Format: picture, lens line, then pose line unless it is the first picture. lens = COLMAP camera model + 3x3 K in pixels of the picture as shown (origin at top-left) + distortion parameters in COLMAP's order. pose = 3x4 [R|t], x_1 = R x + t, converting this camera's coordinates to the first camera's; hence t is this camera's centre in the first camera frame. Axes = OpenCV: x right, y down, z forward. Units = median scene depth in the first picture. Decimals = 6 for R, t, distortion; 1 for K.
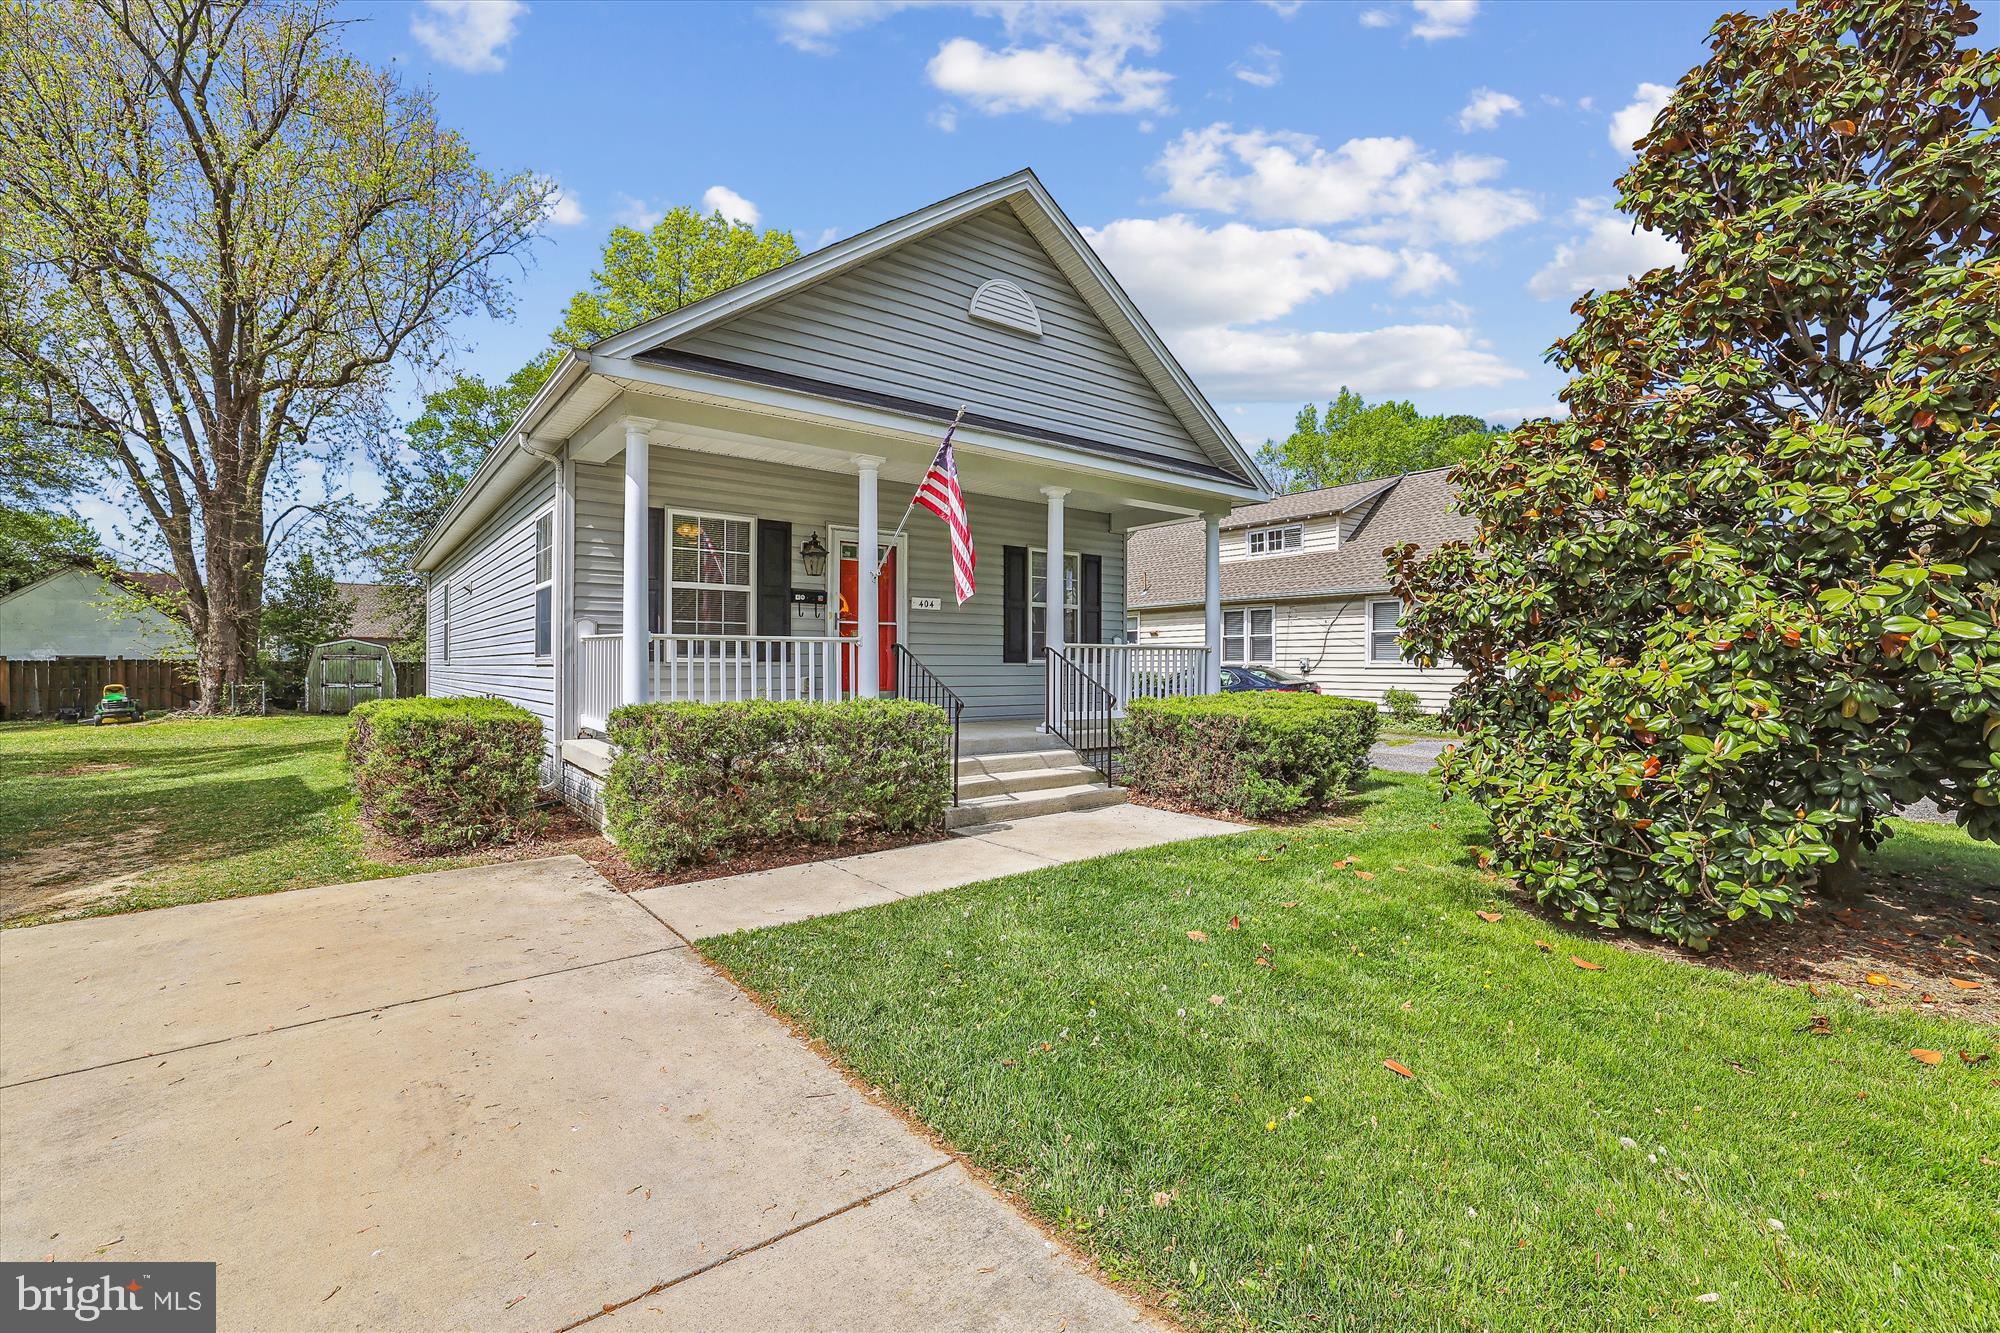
lens RADIAL K [[854.8, 0, 1005.8], [0, 854.8, 662.1], [0, 0, 1]] dist [-0.020504, 0.000713]
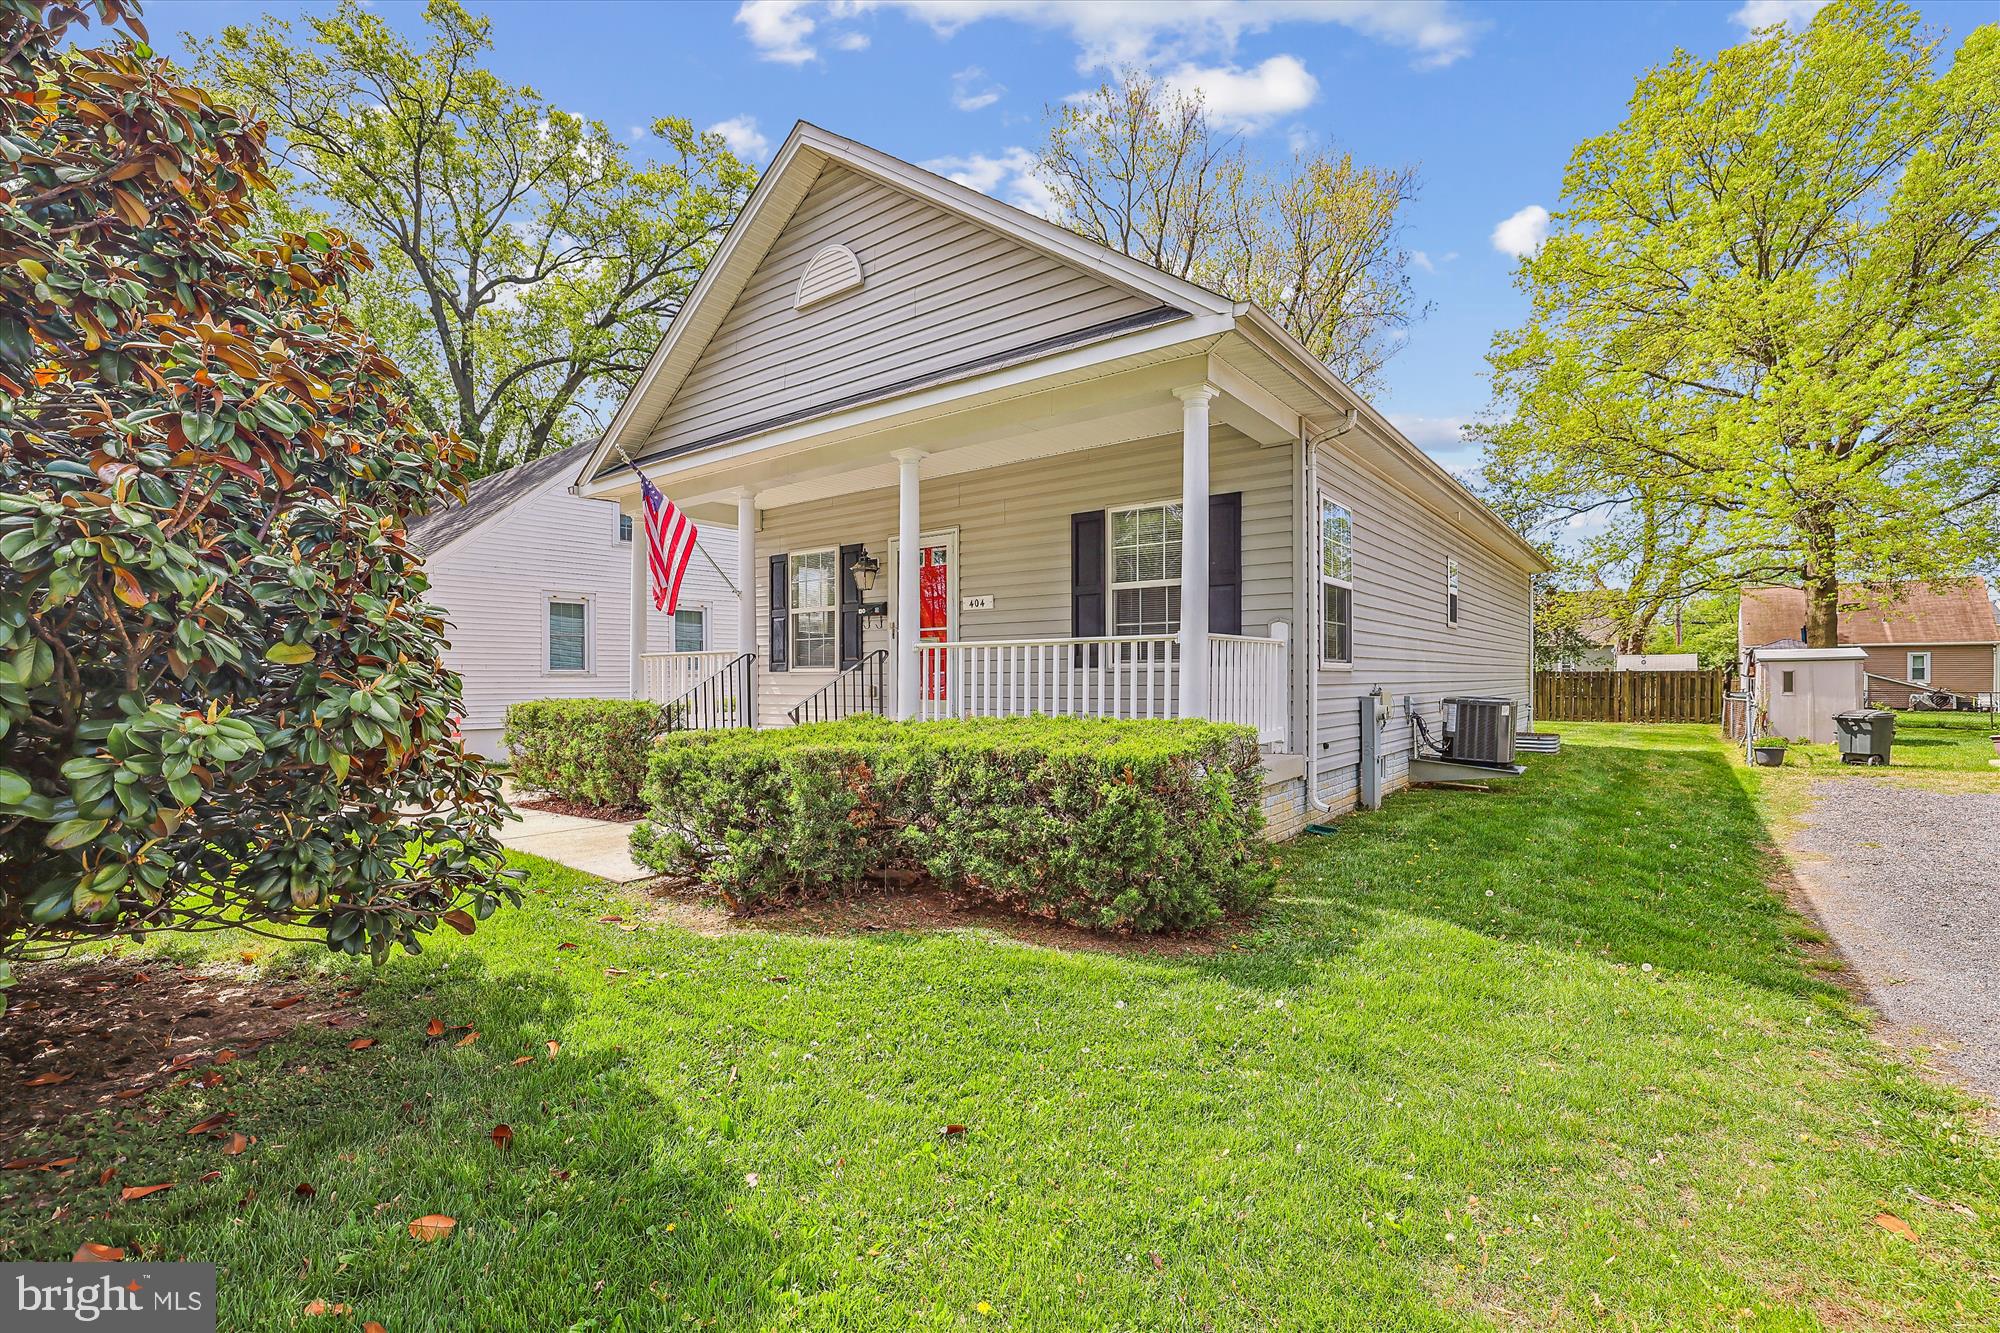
lens RADIAL K [[854.8, 0, 1005.8], [0, 854.8, 662.1], [0, 0, 1]] dist [-0.020504, 0.000713]
pose [[0.261377, -0.008241, -0.965202, 0.849321], [0.013033, 0.999903, -0.005008, -0.002288], [0.965149, -0.011271, 0.261459, 0.875664]]
